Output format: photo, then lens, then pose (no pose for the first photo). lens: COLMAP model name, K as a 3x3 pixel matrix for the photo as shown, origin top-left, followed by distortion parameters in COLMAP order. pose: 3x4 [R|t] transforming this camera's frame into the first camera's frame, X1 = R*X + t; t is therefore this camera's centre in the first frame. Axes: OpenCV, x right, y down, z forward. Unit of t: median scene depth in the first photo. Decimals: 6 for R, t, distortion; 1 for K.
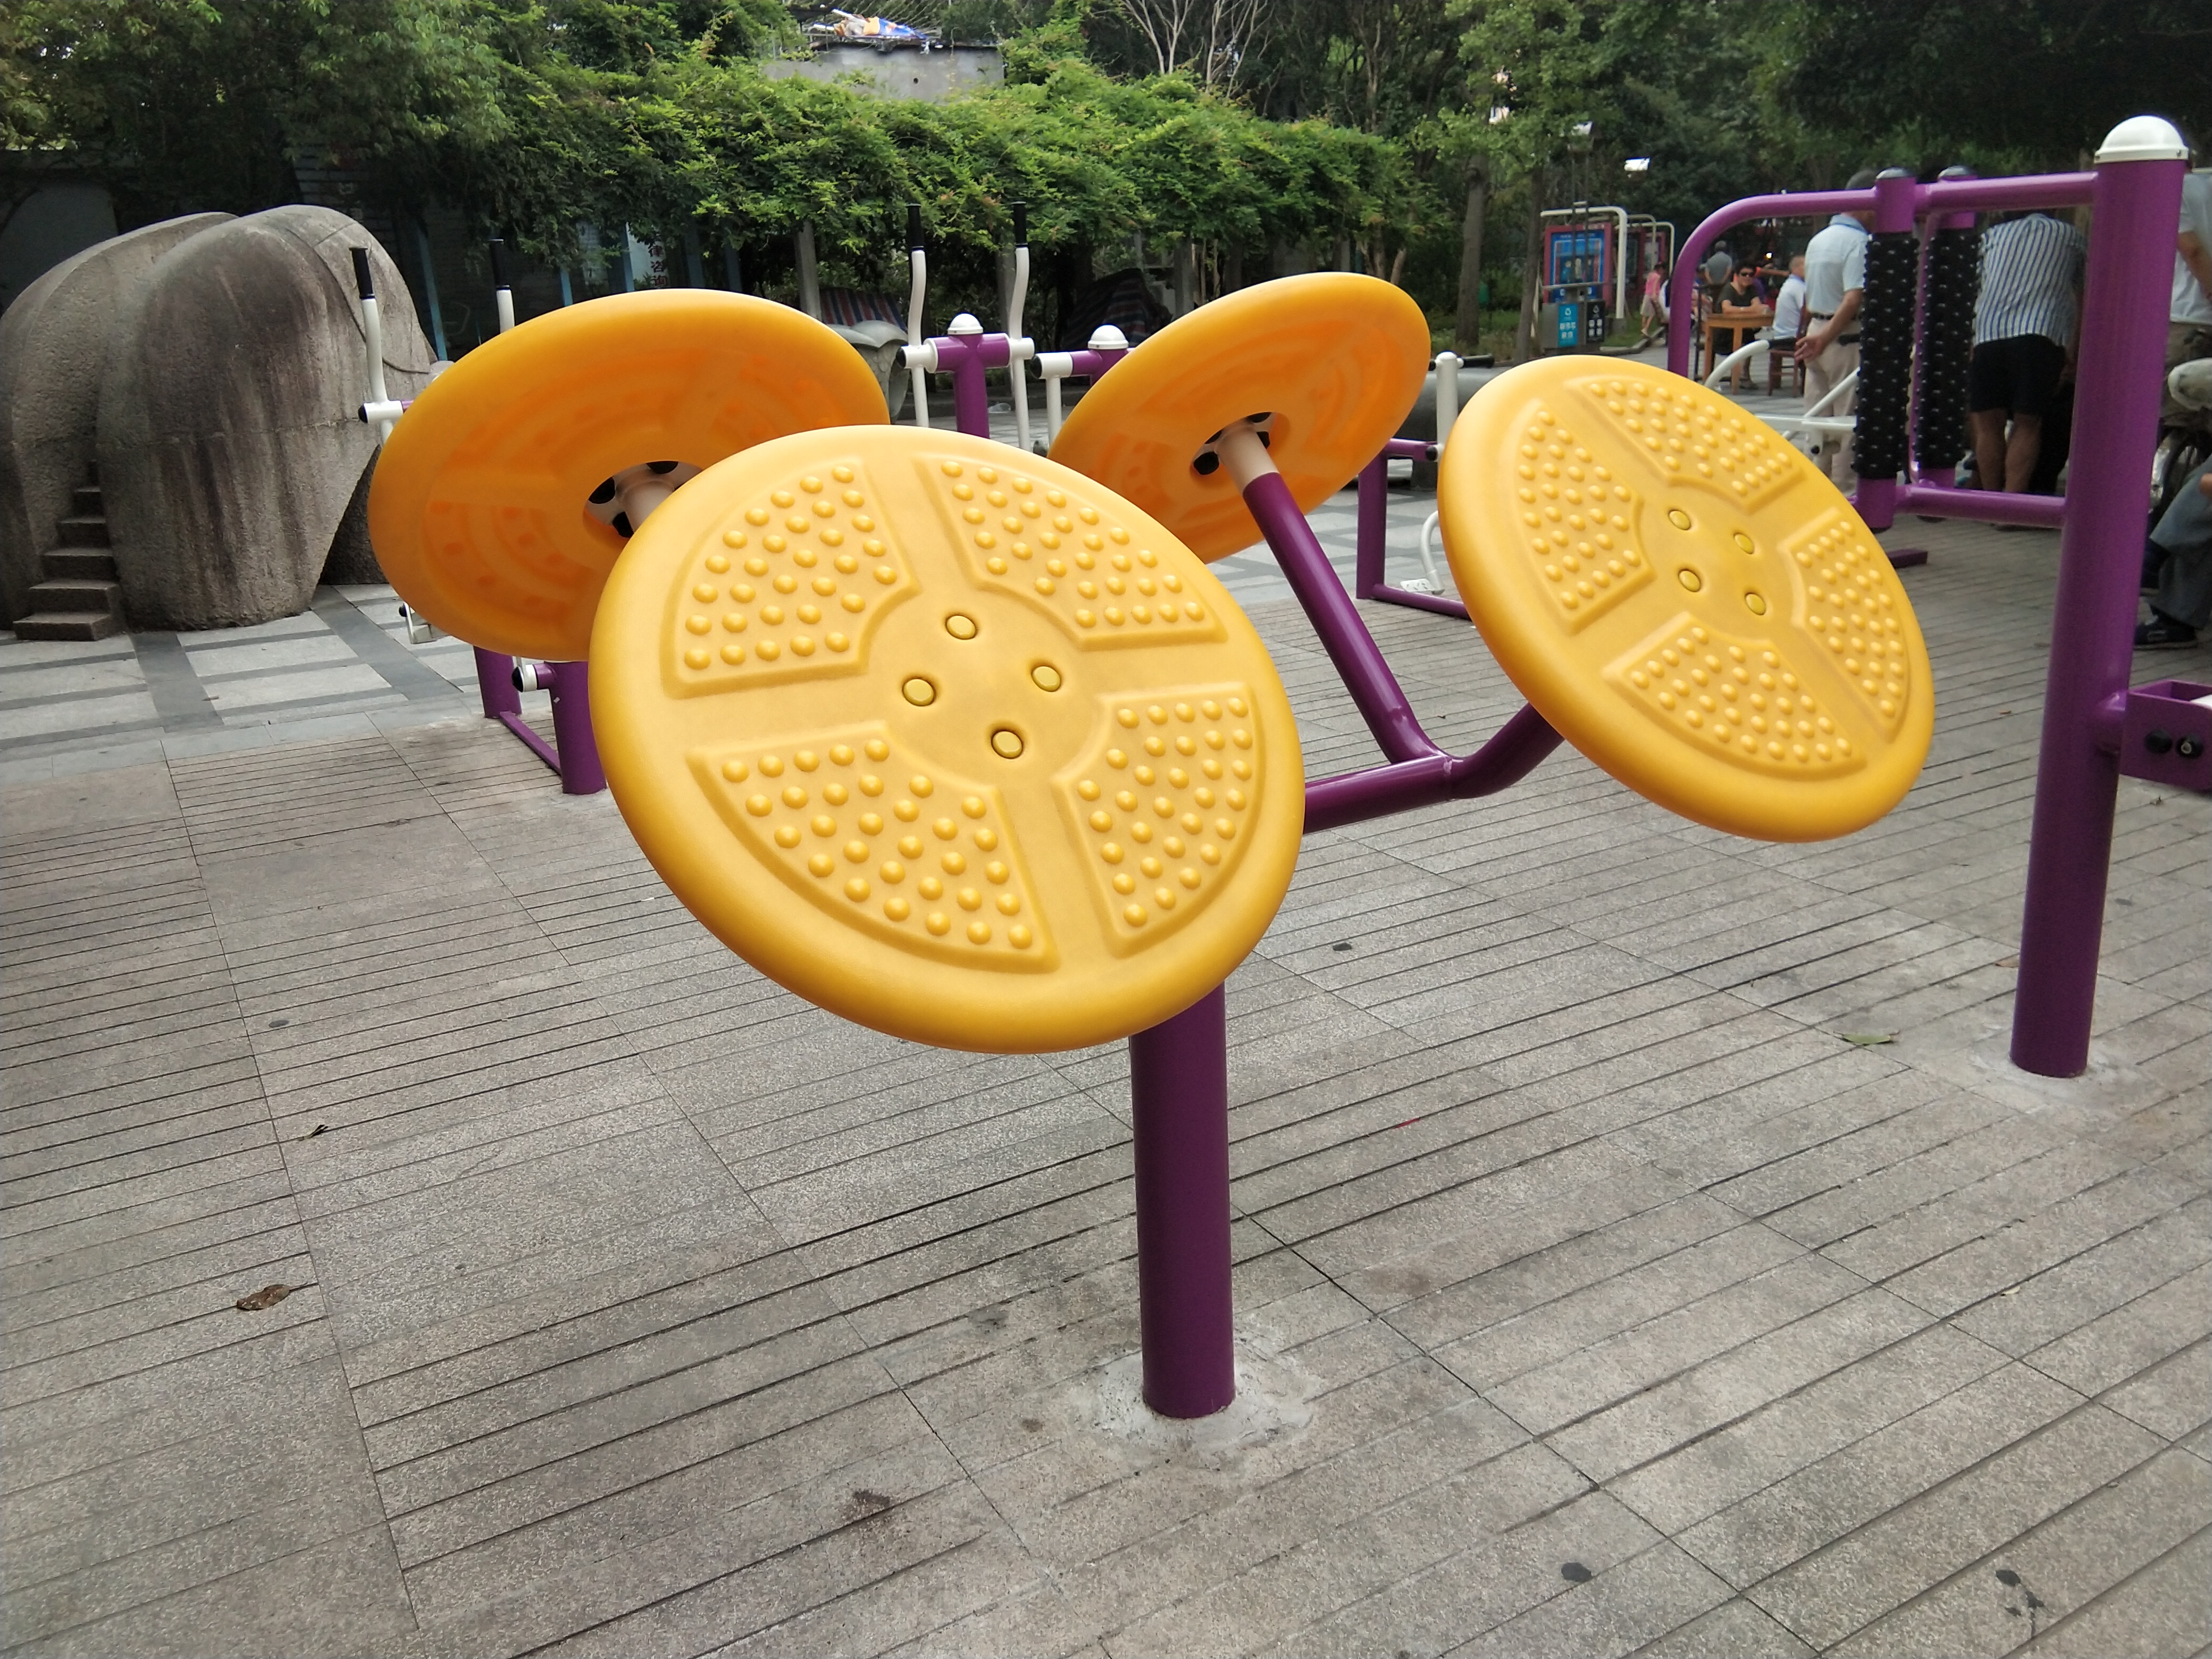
lens RADIAL K [[1770.7, 0, 1102.1], [0, 1770.7, 815.4], [0, 0, 1]] dist [0.090599, -0.137479]
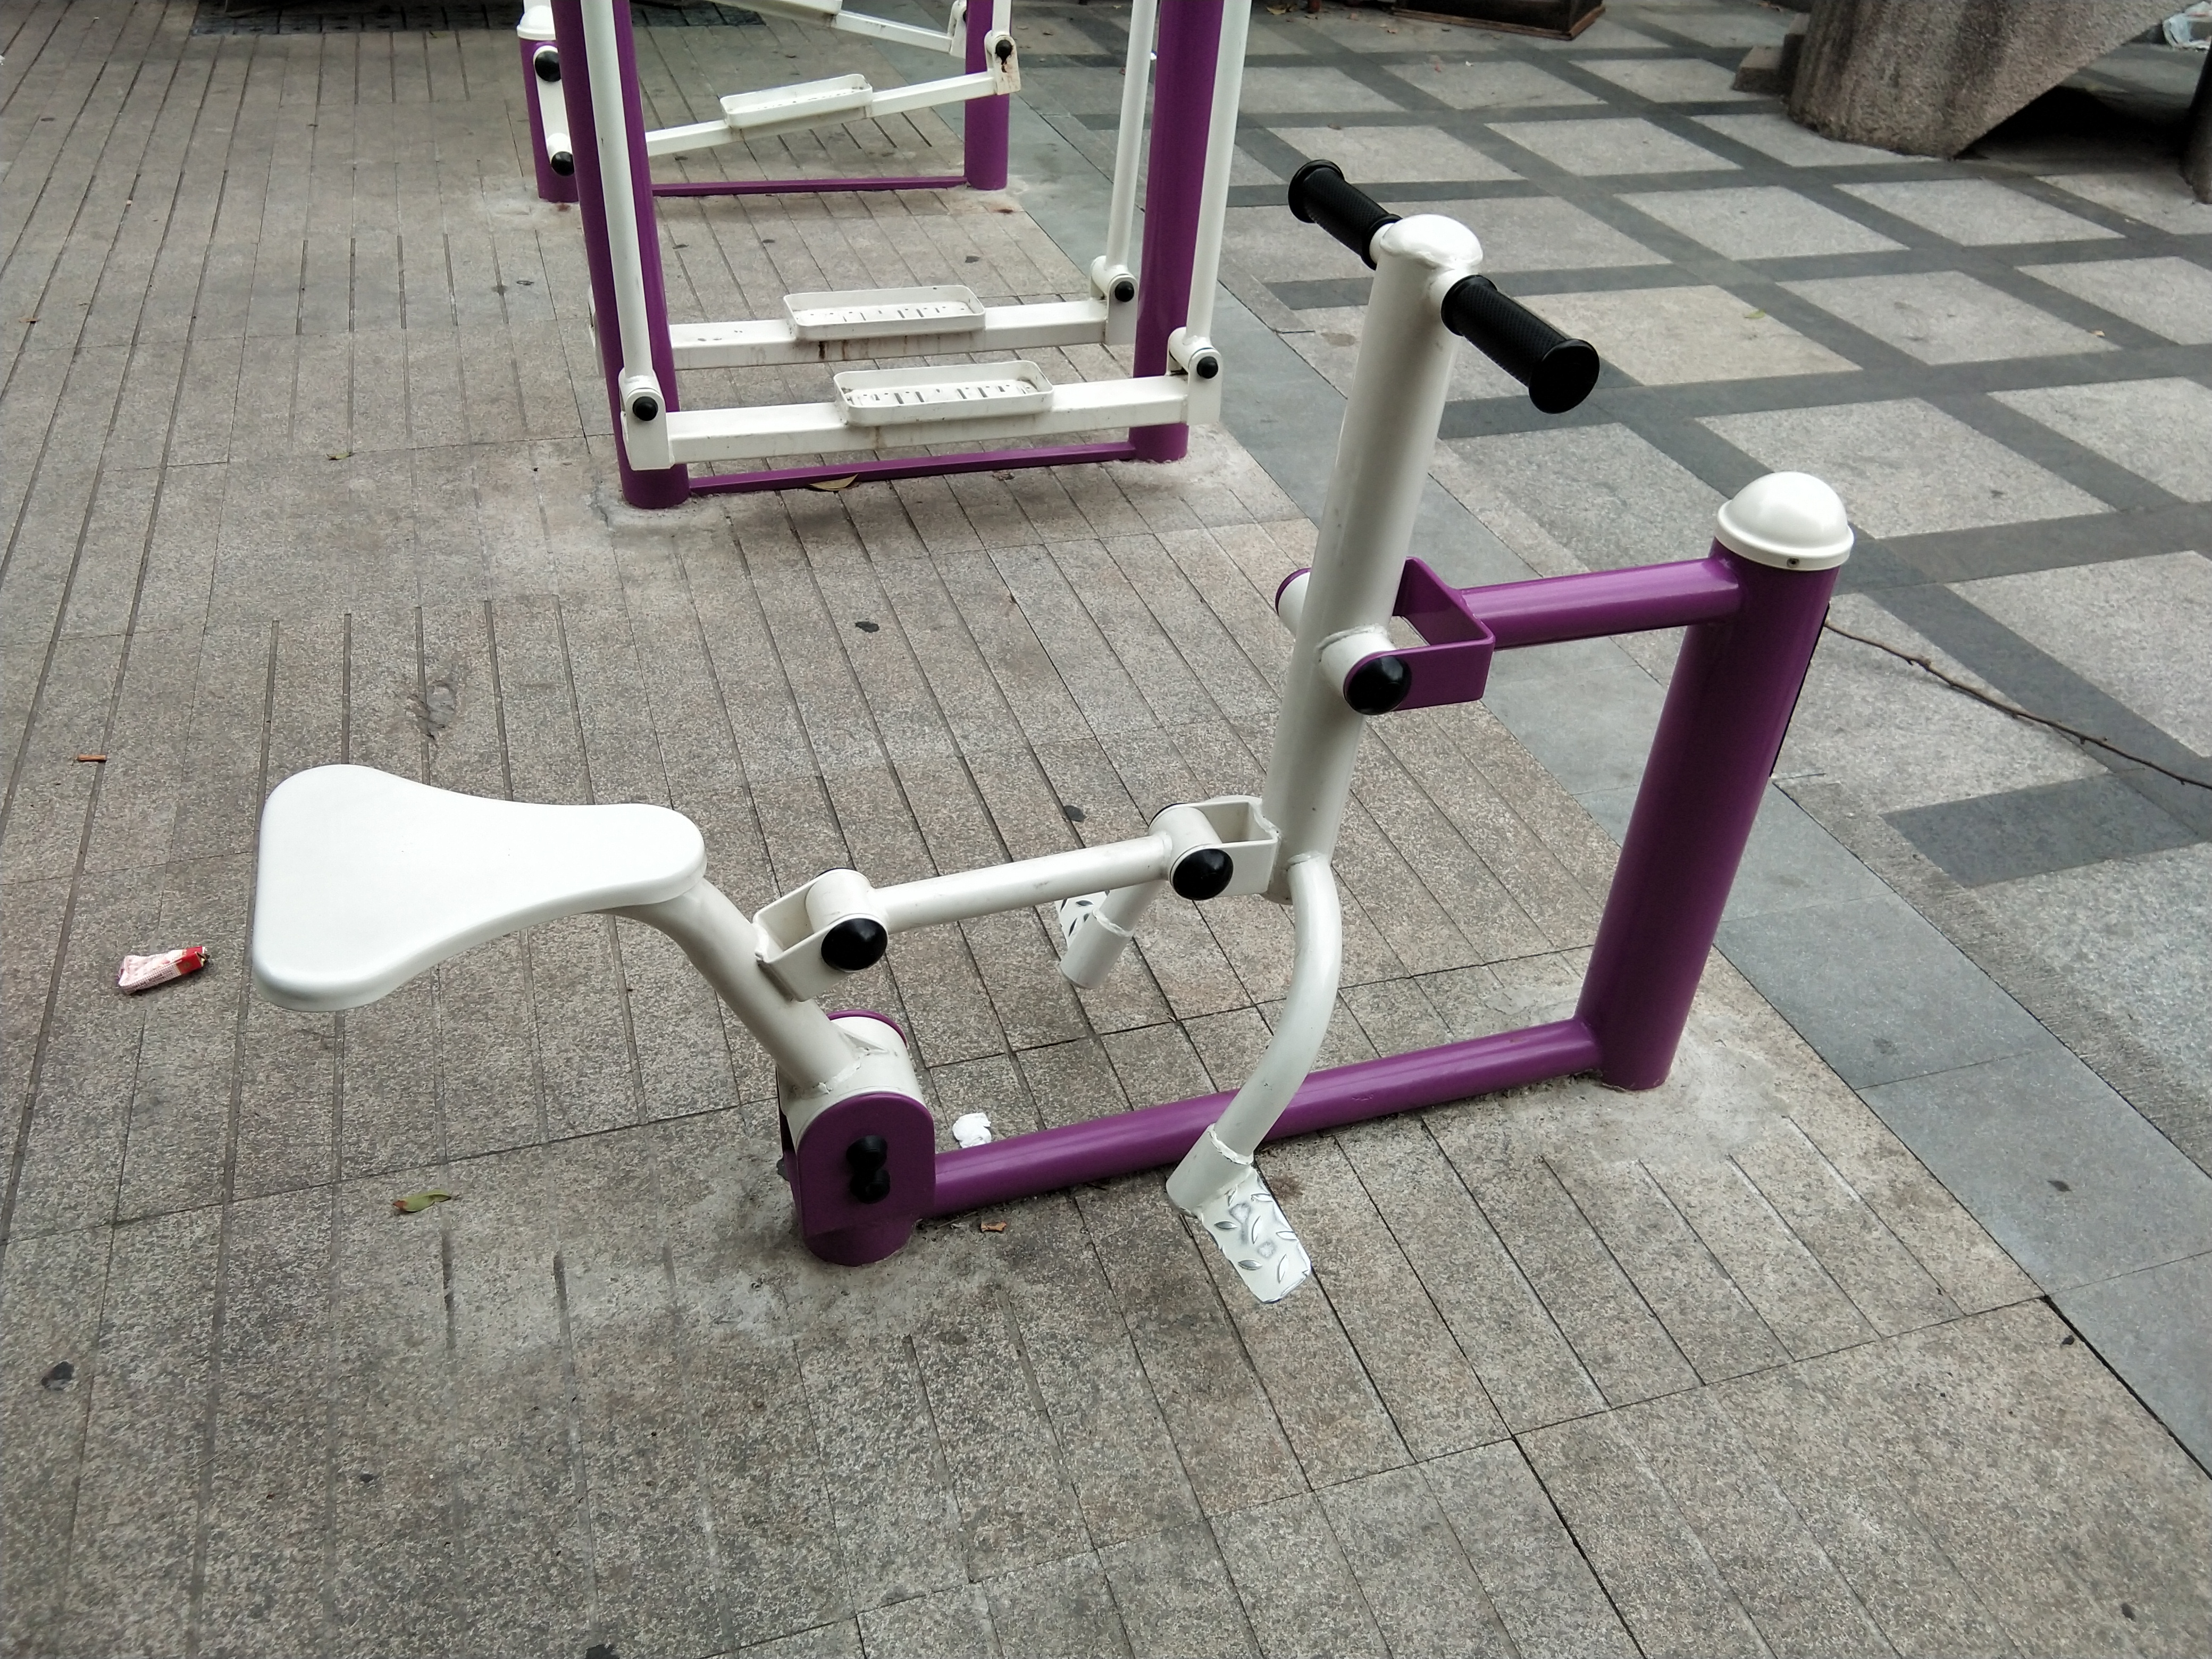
lens RADIAL K [[1763.7, 0, 1092.5], [0, 1763.7, 828.8], [0, 0, 1]] dist [0.103927, -0.148245]
pose [[-0.207087, 0.590570, -0.779963, 0.754050], [-0.330817, 0.708011, 0.623924, -0.607837], [0.920693, 0.387231, 0.048751, 1.830192]]
